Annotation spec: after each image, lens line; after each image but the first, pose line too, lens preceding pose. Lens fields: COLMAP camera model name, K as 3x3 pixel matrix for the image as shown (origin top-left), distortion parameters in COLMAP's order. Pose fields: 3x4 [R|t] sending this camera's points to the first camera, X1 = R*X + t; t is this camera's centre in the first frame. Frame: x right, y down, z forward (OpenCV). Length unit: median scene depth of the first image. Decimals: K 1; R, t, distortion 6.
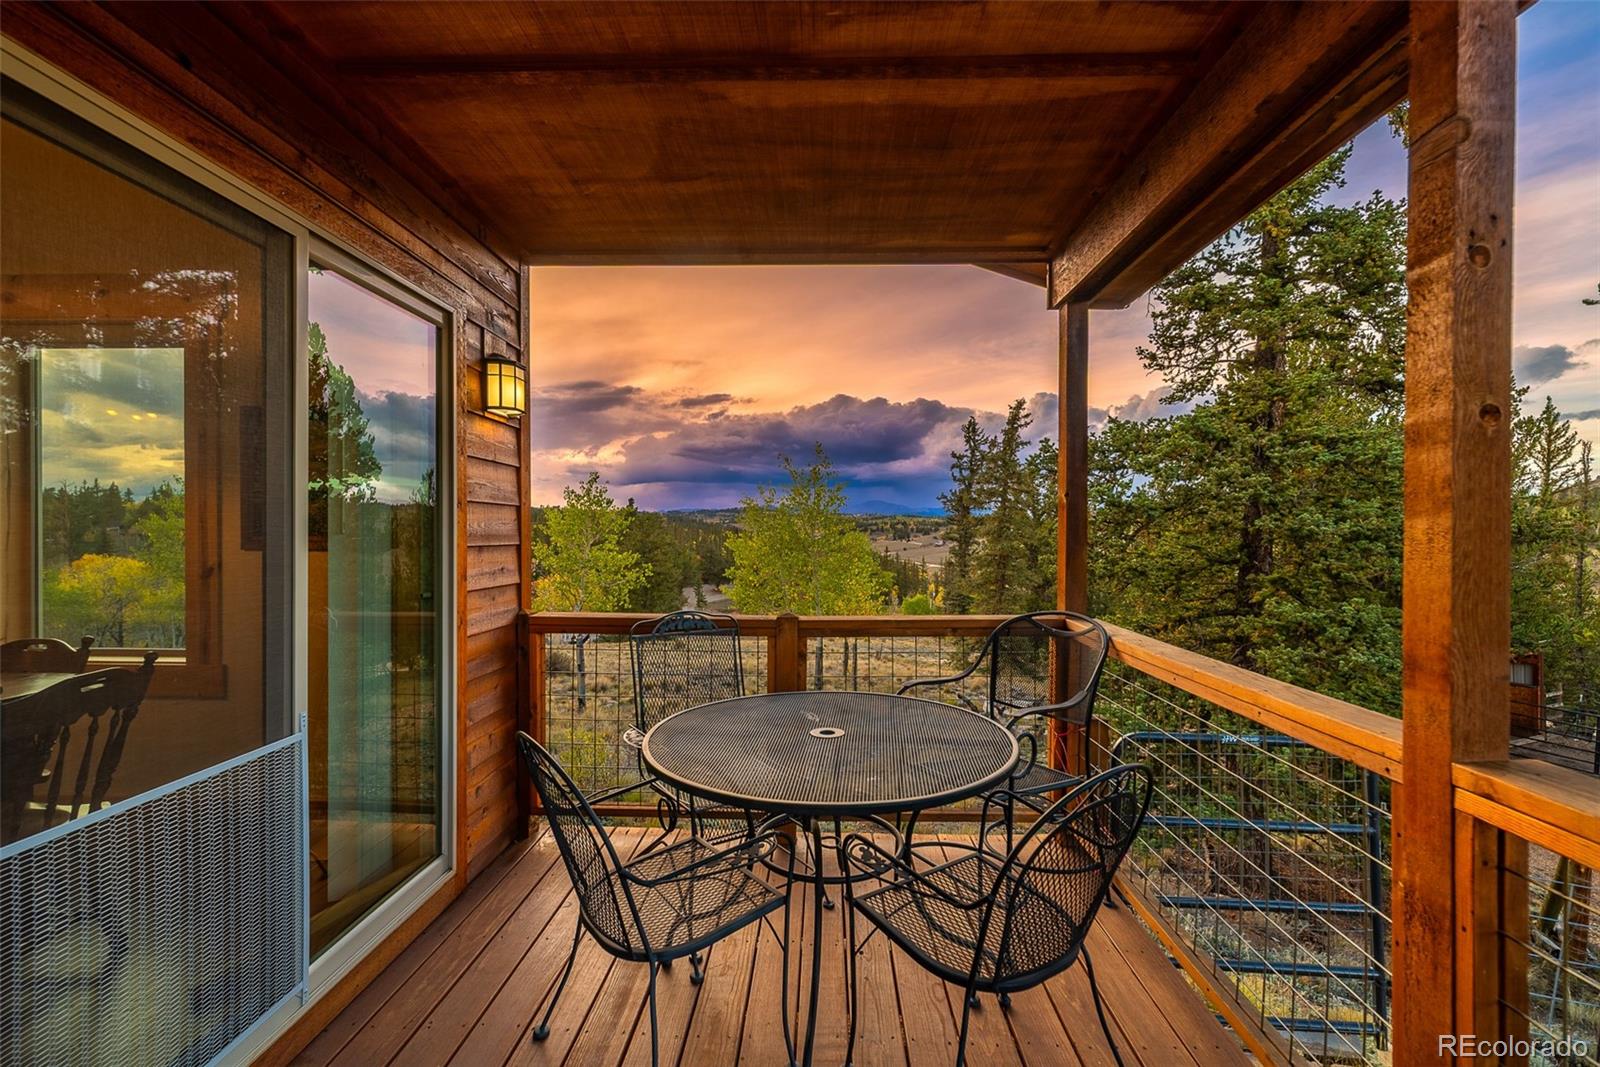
lens RADIAL K [[688.4, 0, 796.7], [0, 688.4, 534.1], [0, 0, 1]] dist [0.008756, 0.000197]
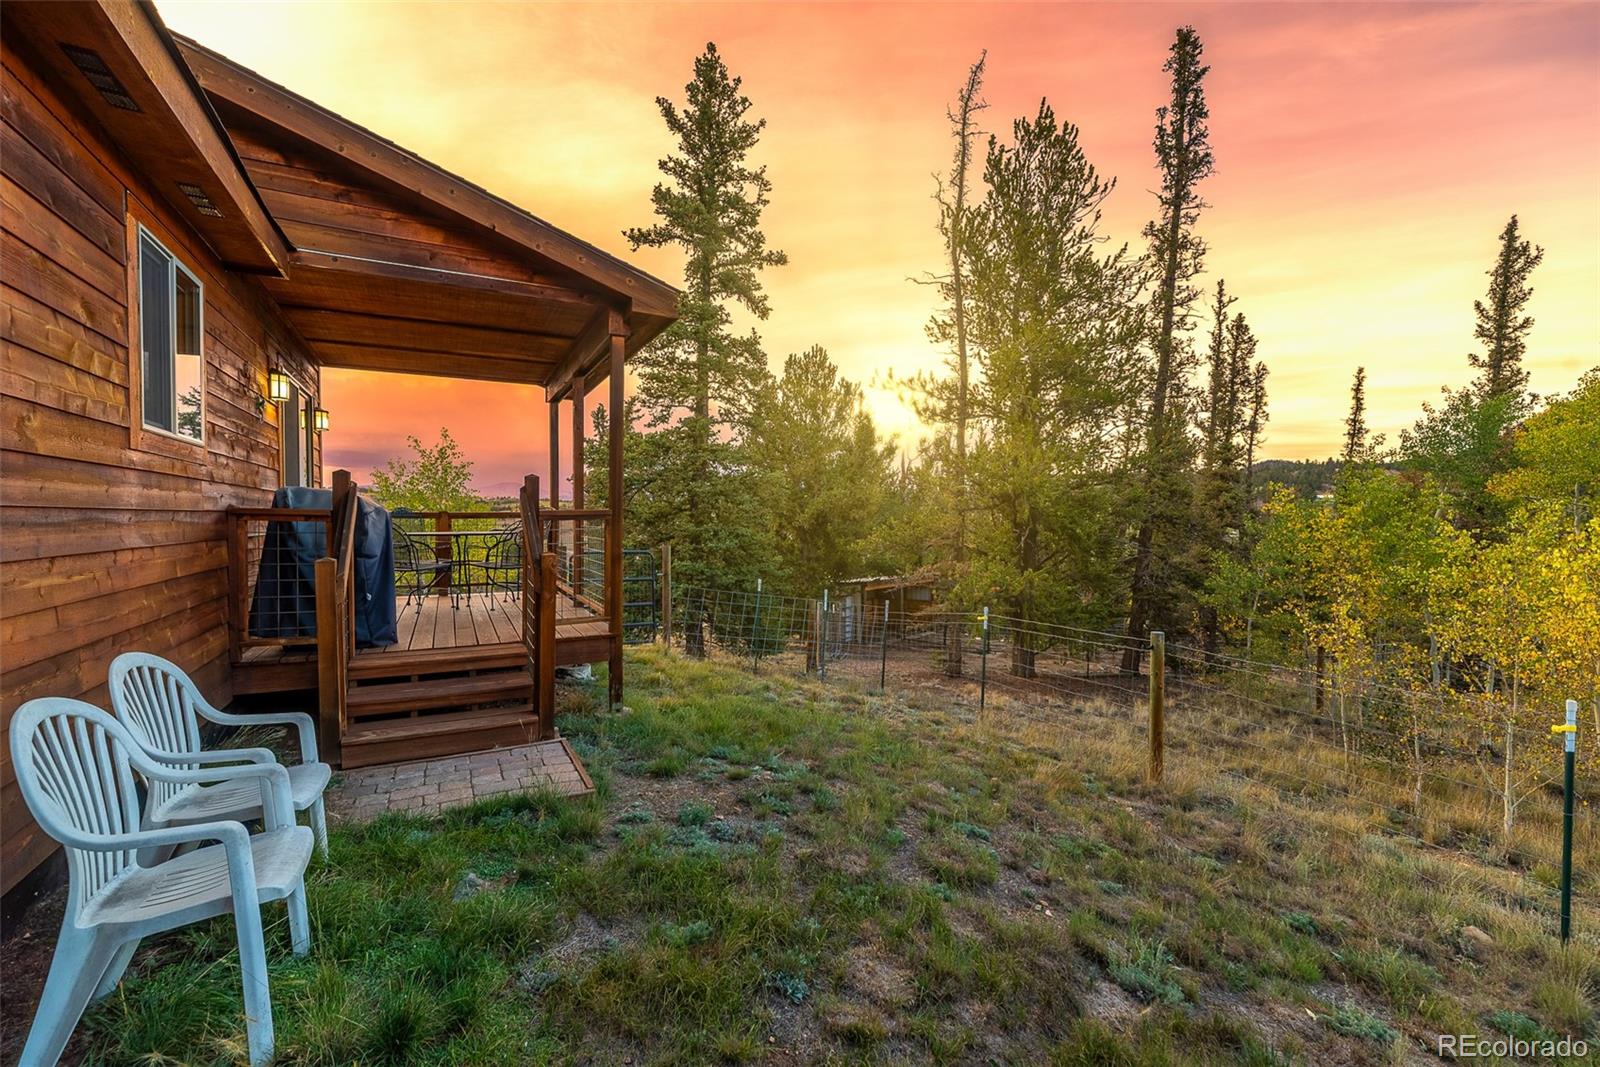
lens RADIAL K [[688.4, 0, 796.7], [0, 688.4, 534.1], [0, 0, 1]] dist [0.008756, 0.000197]
pose [[0.877137, -0.014852, 0.480010, -0.087871], [0.002201, 0.999635, 0.026909, 0.127499], [-0.480235, -0.022546, 0.876850, -1.792985]]
